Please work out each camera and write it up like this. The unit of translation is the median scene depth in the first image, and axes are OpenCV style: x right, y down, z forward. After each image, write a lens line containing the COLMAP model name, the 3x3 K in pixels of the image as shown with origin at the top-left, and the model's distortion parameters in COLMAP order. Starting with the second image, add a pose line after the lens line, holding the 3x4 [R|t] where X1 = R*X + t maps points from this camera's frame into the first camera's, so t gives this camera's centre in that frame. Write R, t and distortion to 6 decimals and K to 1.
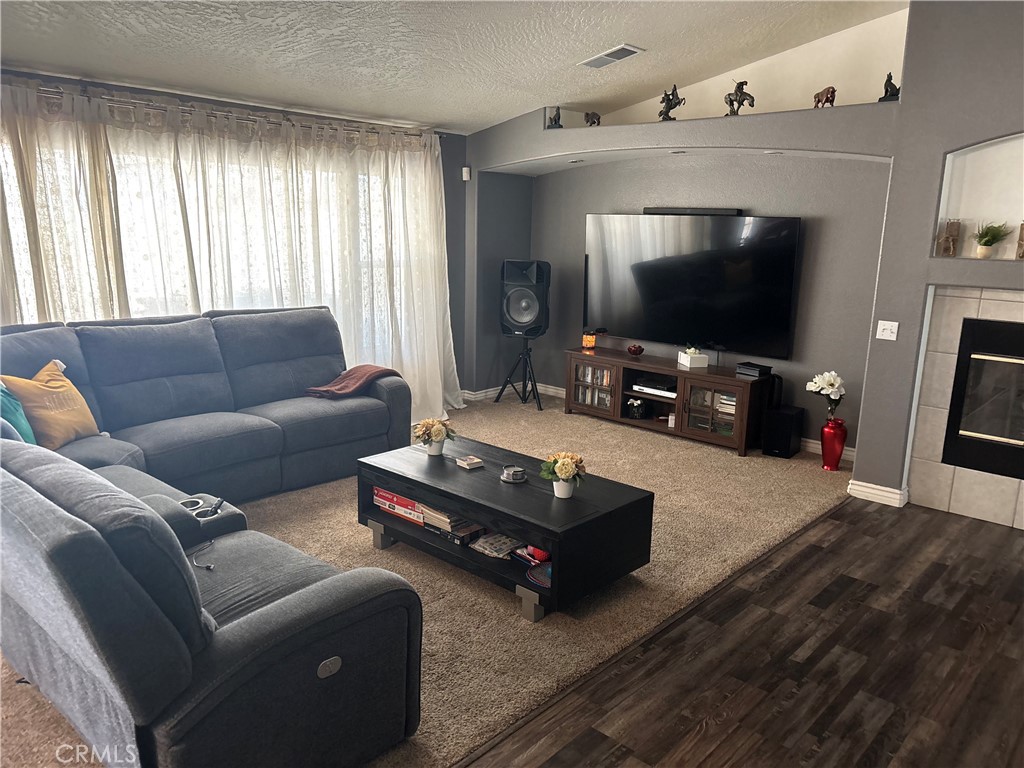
lens RADIAL K [[790.3, 0, 518.2], [0, 790.3, 386.8], [0, 0, 1]] dist [0.040883, -0.015226]
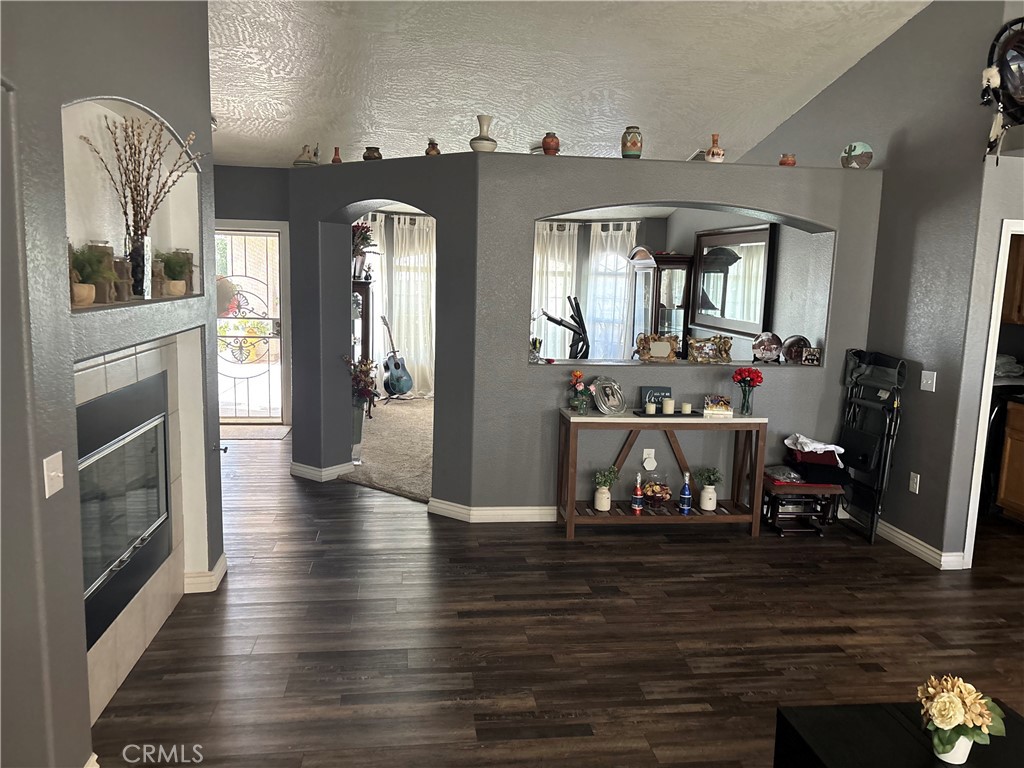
lens RADIAL K [[790.3, 0, 517.3], [0, 790.3, 386.8], [0, 0, 1]] dist [0.040883, -0.015226]
pose [[-0.766204, -0.128332, 0.629653, -0.024538], [0.089154, 0.949150, 0.301938, -0.228914], [-0.636383, 0.287482, -0.715800, 1.144774]]
